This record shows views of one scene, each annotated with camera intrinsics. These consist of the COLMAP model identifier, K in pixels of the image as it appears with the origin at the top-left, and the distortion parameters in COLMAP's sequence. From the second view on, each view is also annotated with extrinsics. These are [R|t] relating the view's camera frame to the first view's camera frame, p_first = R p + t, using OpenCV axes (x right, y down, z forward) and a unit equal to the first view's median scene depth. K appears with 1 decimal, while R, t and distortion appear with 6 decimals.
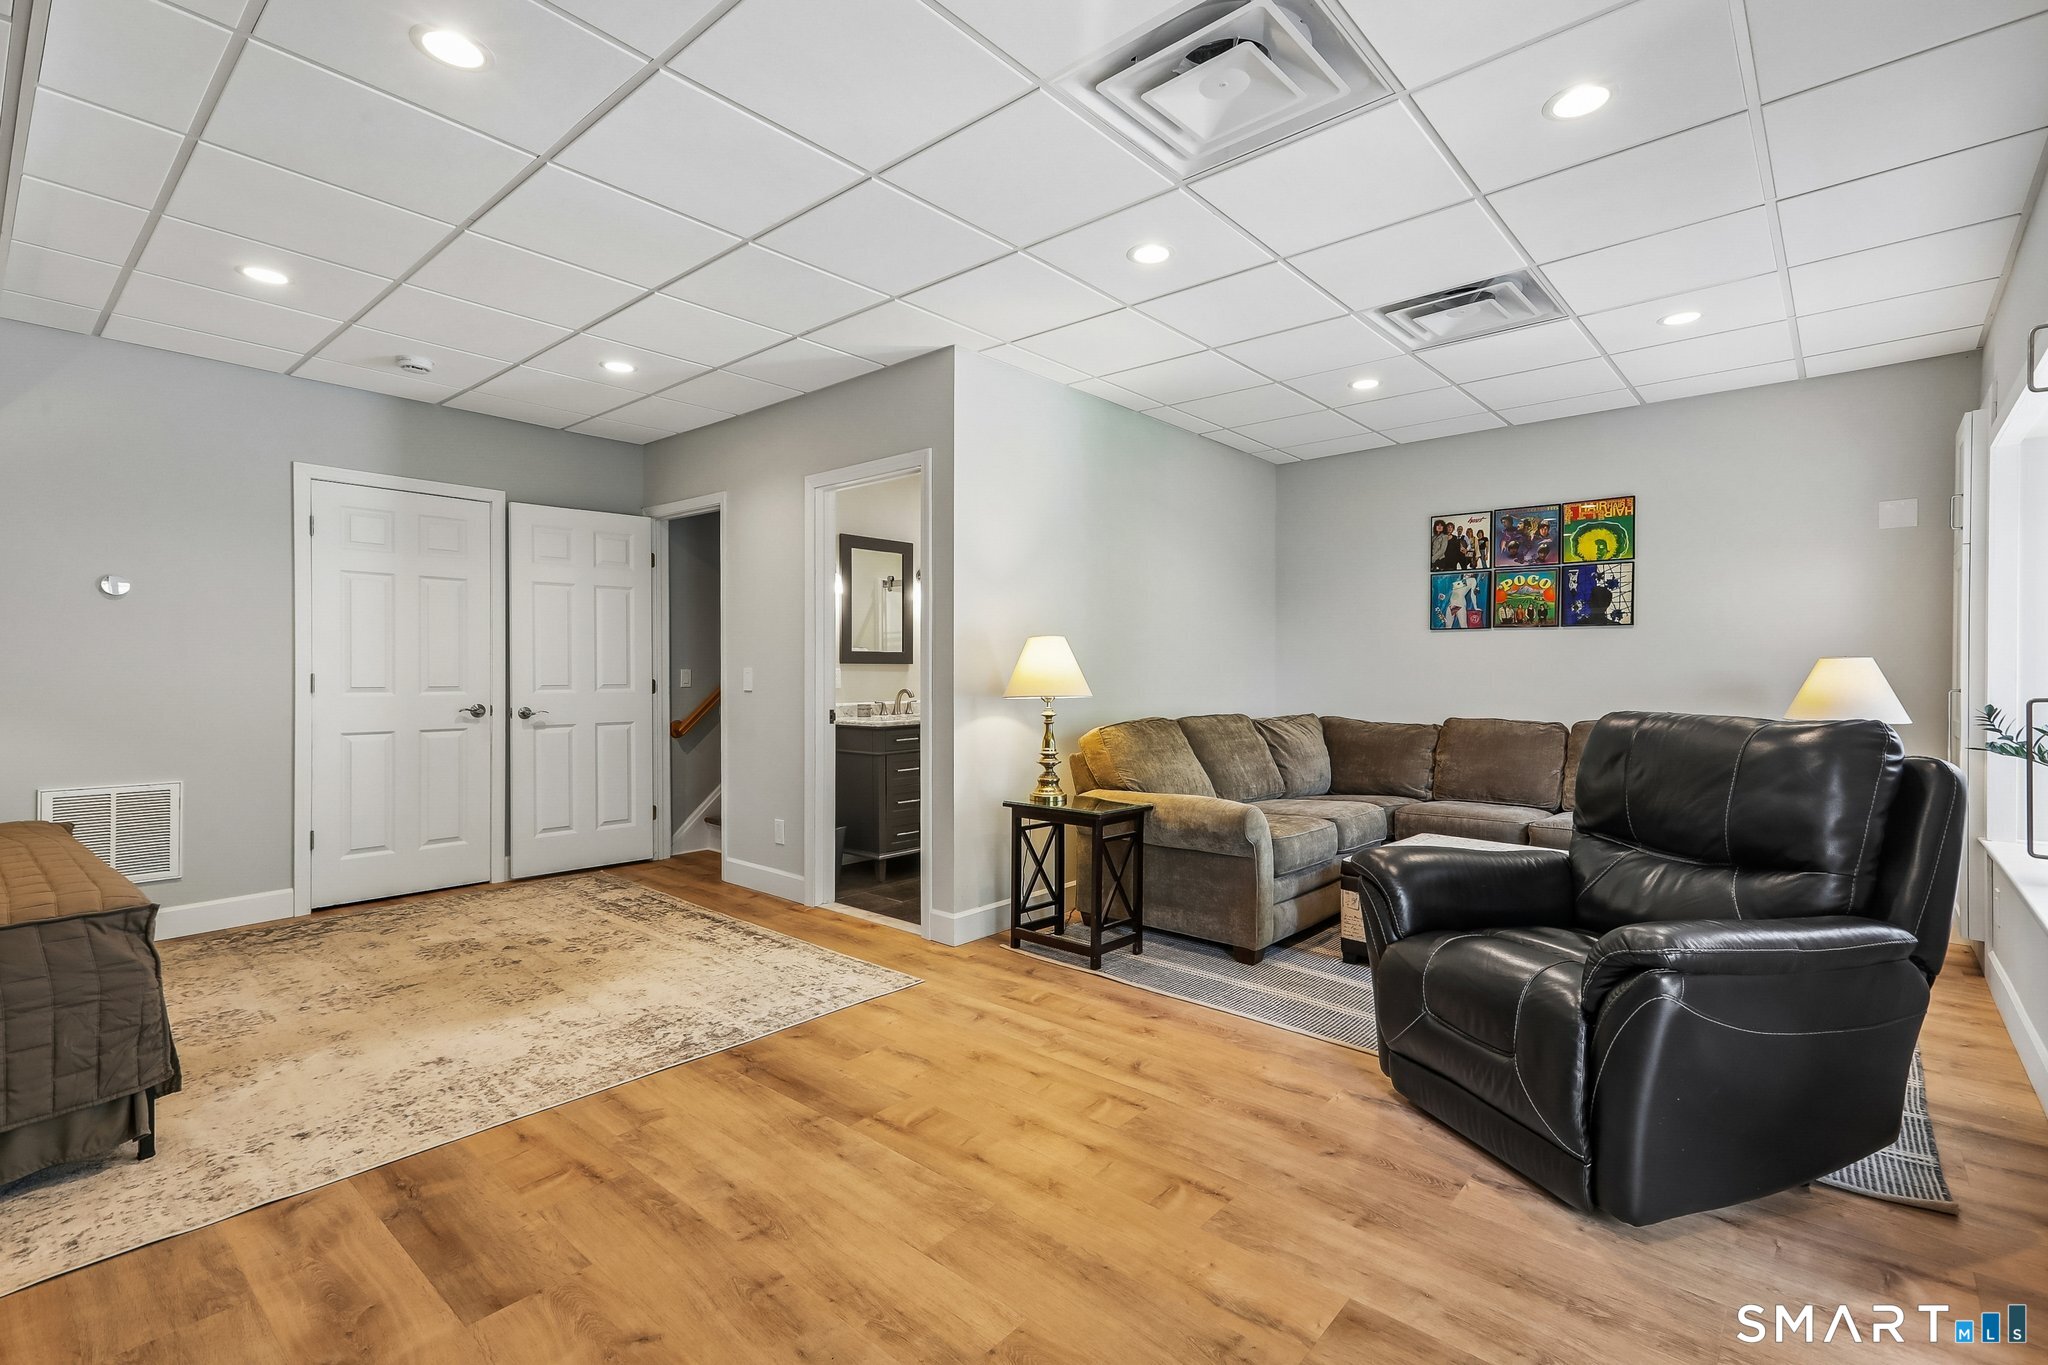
lens RADIAL K [[950.0, 0, 1019.0], [0, 950.0, 675.8], [0, 0, 1]] dist [-0.016905, 0.008272]
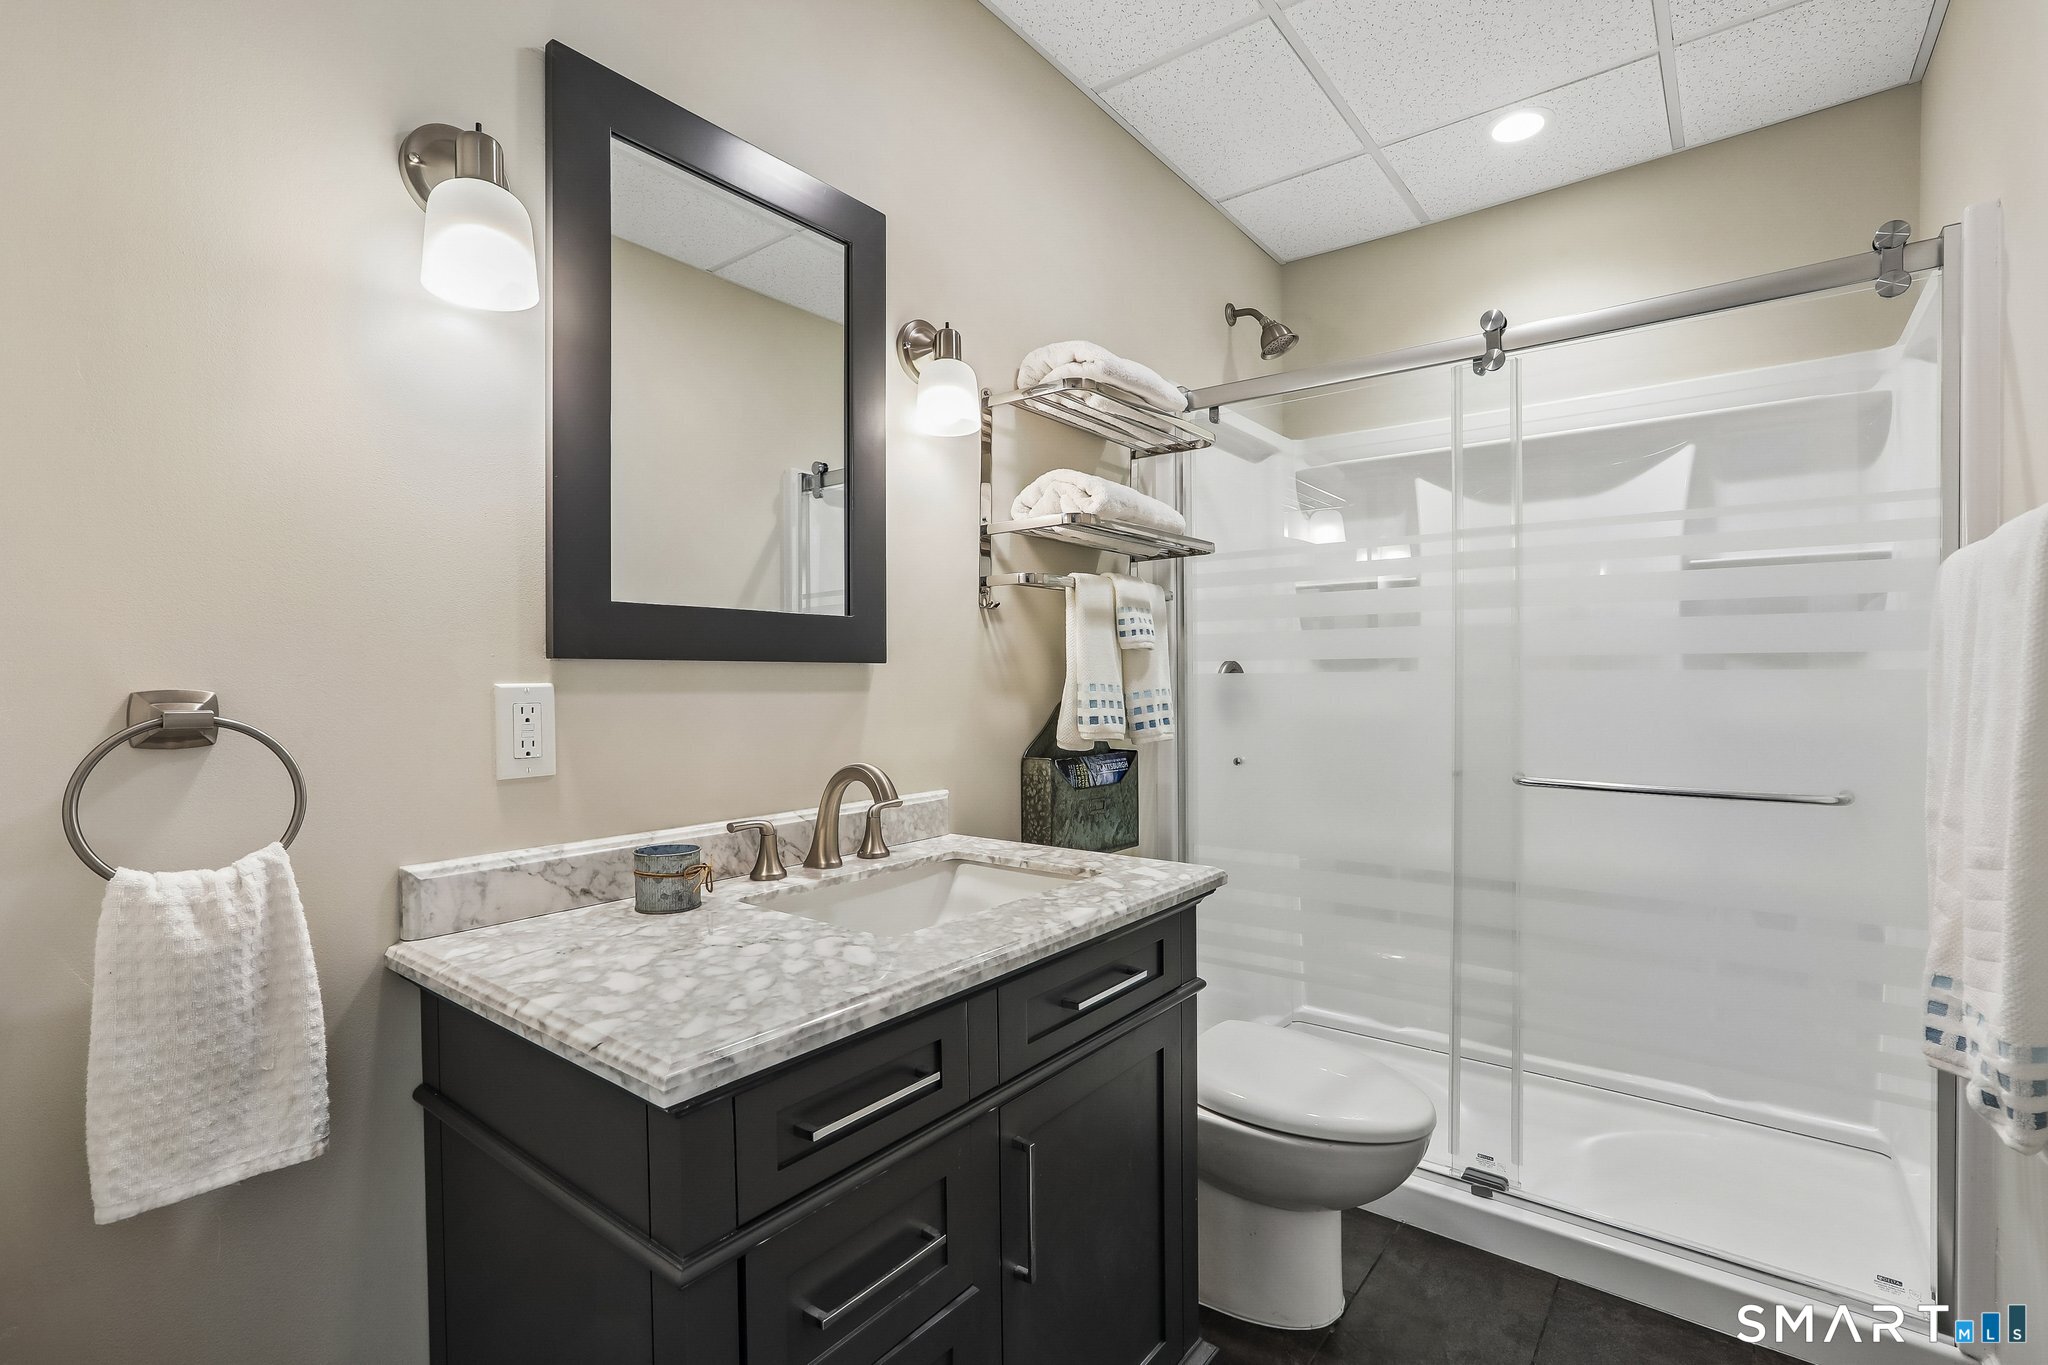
lens RADIAL K [[950.0, 0, 1028.5], [0, 950.0, 685.4], [0, 0, 1]] dist [-0.016905, 0.008272]
pose [[0.997880, 0.001008, 0.065069, -0.090840], [-0.000864, 0.999997, -0.002240, -0.005763], [-0.065071, 0.002179, 0.997878, 0.743905]]
